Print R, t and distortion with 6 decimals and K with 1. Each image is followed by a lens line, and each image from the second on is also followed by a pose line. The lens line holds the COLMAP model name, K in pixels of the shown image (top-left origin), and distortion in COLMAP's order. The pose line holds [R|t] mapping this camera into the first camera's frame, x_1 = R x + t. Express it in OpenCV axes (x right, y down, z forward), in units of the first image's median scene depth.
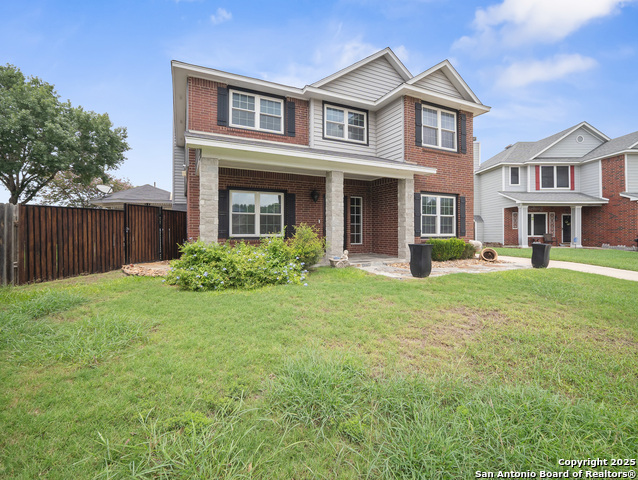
lens RADIAL K [[289.9, 0, 315.1], [0, 289.9, 225.3], [0, 0, 1]] dist [-0.004110, 0.000370]
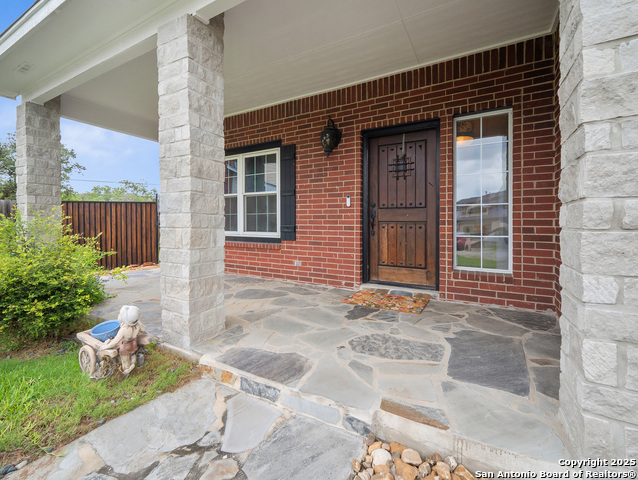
lens RADIAL K [[289.9, 0, 315.1], [0, 289.9, 225.3], [0, 0, 1]] dist [-0.004110, 0.000370]
pose [[0.560819, 0.004025, -0.827929, 0.309579], [0.007434, 0.999923, 0.009897, 0.012156], [0.827905, -0.011705, 0.560746, 0.750279]]
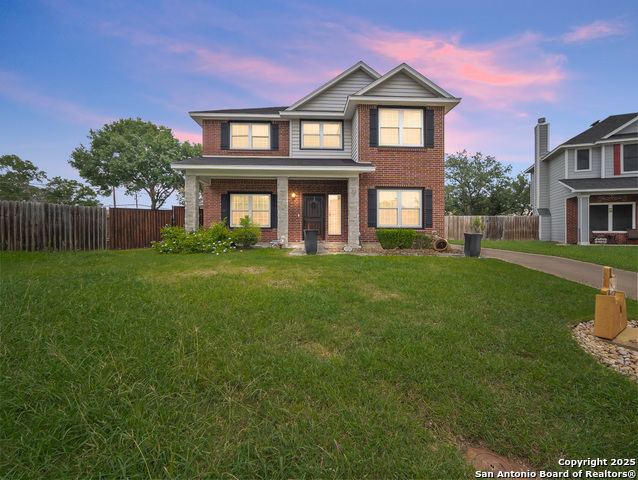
lens RADIAL K [[289.9, 0, 315.1], [0, 289.9, 225.3], [0, 0, 1]] dist [-0.004110, 0.000370]
pose [[0.919182, -0.004360, -0.393808, 0.574039], [0.003598, 0.999990, -0.002674, 0.032070], [0.393816, 0.001041, 0.919189, -0.122528]]
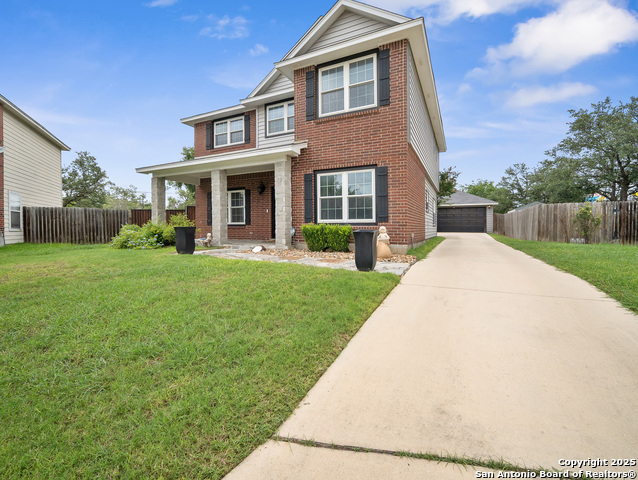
lens RADIAL K [[289.9, 0, 315.1], [0, 289.9, 225.3], [0, 0, 1]] dist [-0.004110, 0.000370]
pose [[0.610432, -0.008661, -0.792021, 1.030450], [0.013788, 0.999905, -0.000307, 0.045271], [0.791949, -0.010733, 0.610494, 0.456594]]
